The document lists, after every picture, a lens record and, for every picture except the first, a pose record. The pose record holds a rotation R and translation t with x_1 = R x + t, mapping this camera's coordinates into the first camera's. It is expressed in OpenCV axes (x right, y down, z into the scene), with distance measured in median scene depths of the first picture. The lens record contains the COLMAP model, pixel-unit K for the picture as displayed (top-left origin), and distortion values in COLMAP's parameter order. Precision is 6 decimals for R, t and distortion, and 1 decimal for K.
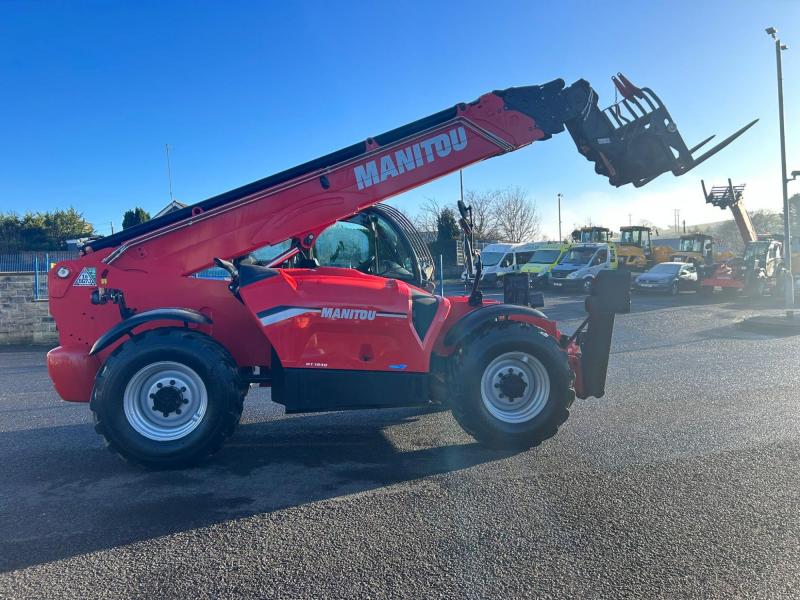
lens RADIAL K [[600.9, 0, 396.2], [0, 600.9, 291.5], [0, 0, 1]] dist [0.067150, -0.083006]
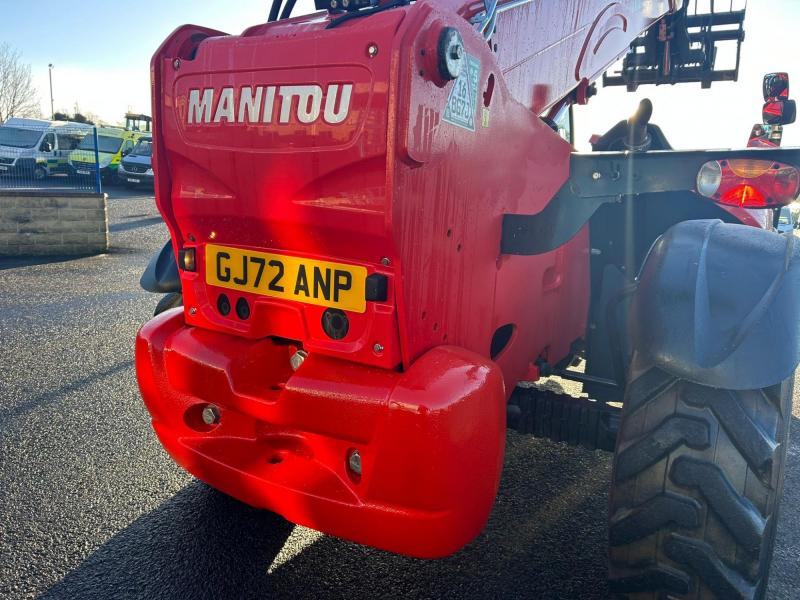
lens RADIAL K [[600.9, 0, 402.6], [0, 600.9, 303.7], [0, 0, 1]] dist [0.067150, -0.083006]
pose [[0.656351, -0.082151, 0.749970, -0.607006], [-0.054805, 0.986236, 0.155996, 0.023155], [-0.752462, -0.143490, 0.642815, 0.748395]]
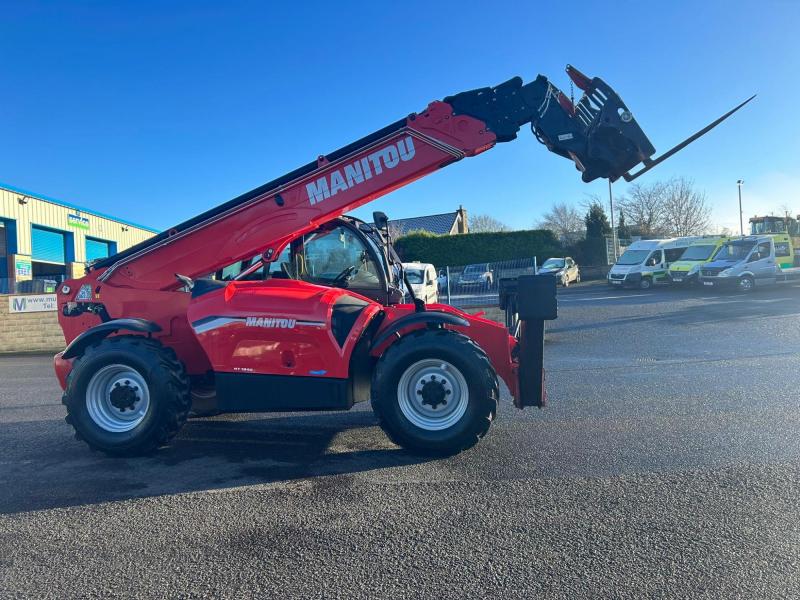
lens RADIAL K [[600.9, 0, 398.4], [0, 600.9, 292.6], [0, 0, 1]] dist [0.067150, -0.083006]
pose [[0.958805, -0.019140, -0.283421, 0.380600], [0.018154, 0.999817, -0.006105, -0.004969], [0.283486, 0.000709, 0.958976, 0.021712]]
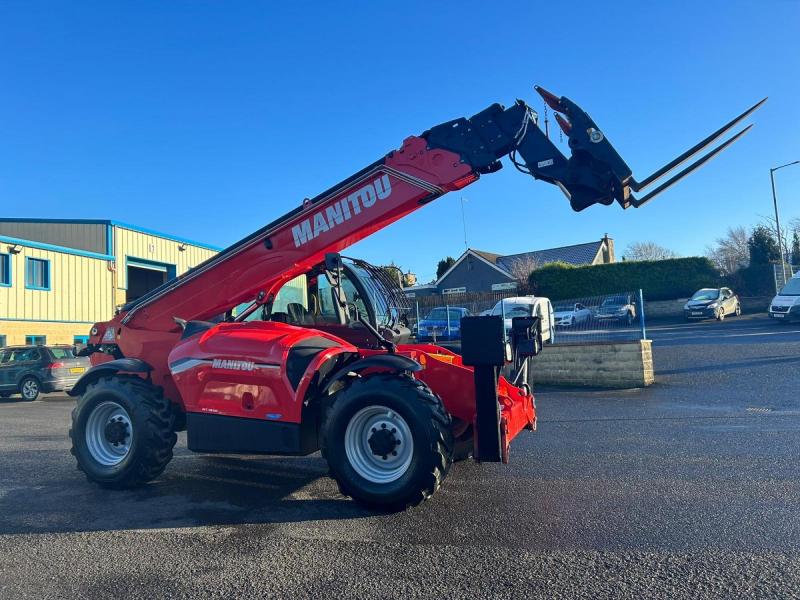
lens RADIAL K [[600.9, 0, 397.1], [0, 600.9, 290.6], [0, 0, 1]] dist [0.067150, -0.083006]
pose [[0.849660, -0.052907, -0.524670, 0.647185], [0.018938, 0.997374, -0.069905, -0.012606], [0.526990, 0.049459, 0.848431, 0.180299]]
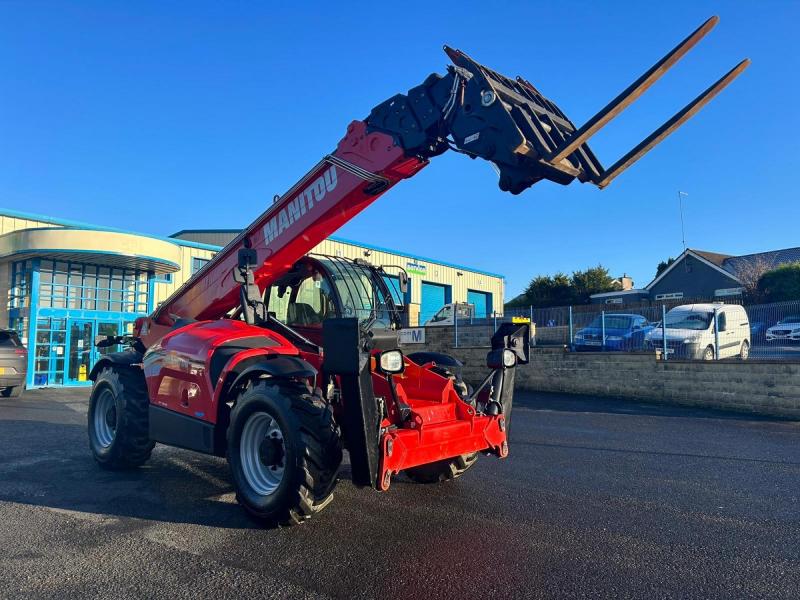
lens RADIAL K [[600.9, 0, 401.1], [0, 600.9, 297.4], [0, 0, 1]] dist [0.067150, -0.083006]
pose [[0.601932, -0.041778, -0.797454, 0.915675], [-0.018393, 0.997640, -0.066149, -0.011732], [0.798335, 0.054485, 0.599743, 0.550224]]
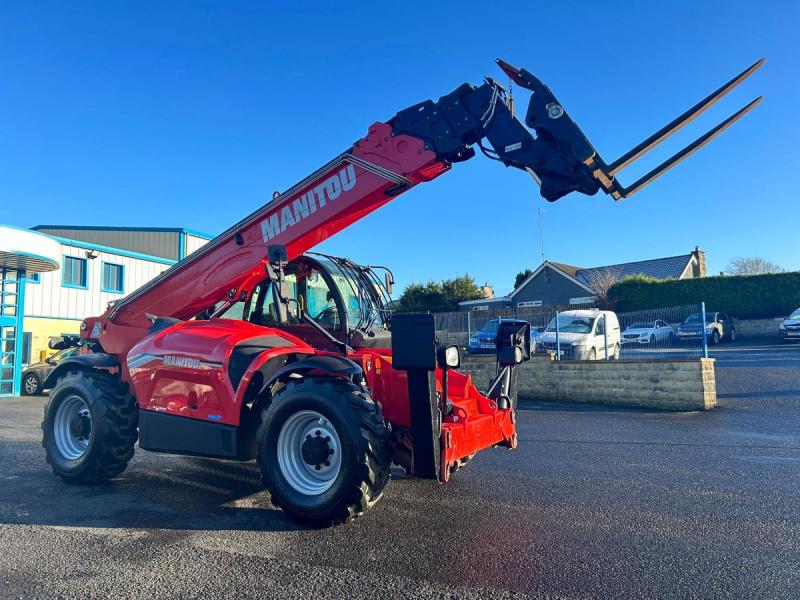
lens RADIAL K [[600.9, 0, 396.3], [0, 600.9, 297.9], [0, 0, 1]] dist [0.067150, -0.083006]
pose [[0.765870, -0.042015, -0.641622, 0.761937], [-0.012387, 0.996714, -0.080053, 0.004946], [0.642876, 0.069258, 0.762832, 0.358840]]
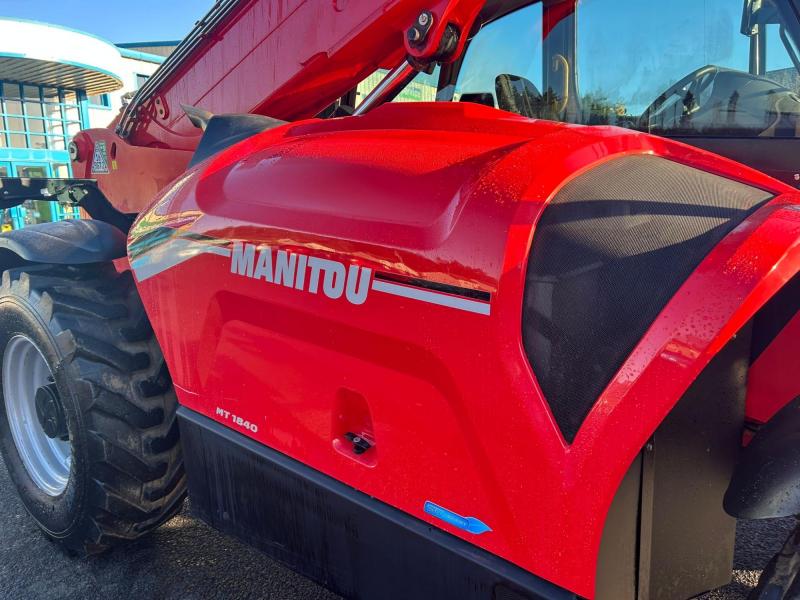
lens RADIAL K [[600.9, 0, 406.6], [0, 600.9, 295.3], [0, 0, 1]] dist [0.067150, -0.083006]
pose [[0.668287, 0.133984, -0.731739, 0.127475], [0.011103, 0.981740, 0.189901, -0.001677], [0.743821, -0.135033, 0.654596, 0.729830]]
